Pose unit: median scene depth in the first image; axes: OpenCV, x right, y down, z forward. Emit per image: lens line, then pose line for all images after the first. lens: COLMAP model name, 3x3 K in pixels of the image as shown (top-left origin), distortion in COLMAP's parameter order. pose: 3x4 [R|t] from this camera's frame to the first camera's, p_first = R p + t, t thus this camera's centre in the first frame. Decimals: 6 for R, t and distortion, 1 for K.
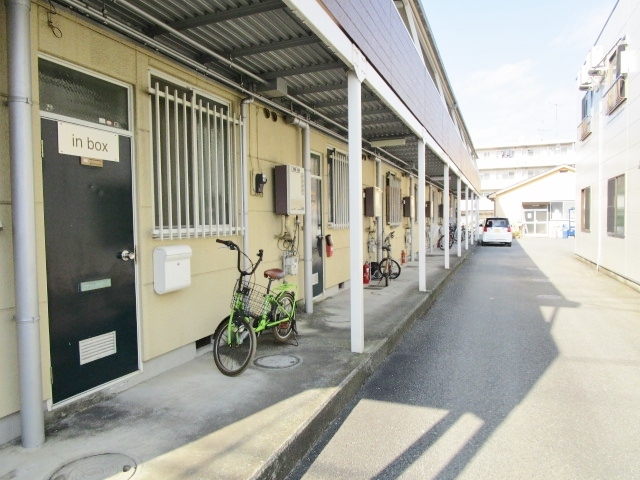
lens RADIAL K [[453.7, 0, 320.0], [0, 453.7, 240.0], [0, 0, 1]] dist [-0.034165, 0.001479]
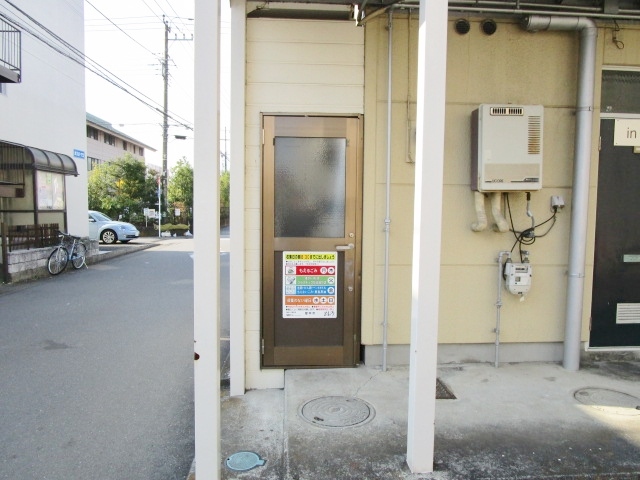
lens RADIAL K [[488.3, 0, 320.0], [0, 488.3, 240.0], [0, 0, 1]] dist [0.000278, 0.005510]
pose [[0.452289, 0.083688, -0.887936, 0.264526], [-0.055145, 0.996307, 0.065813, 0.018711], [0.890165, 0.019199, 0.455234, -0.319095]]
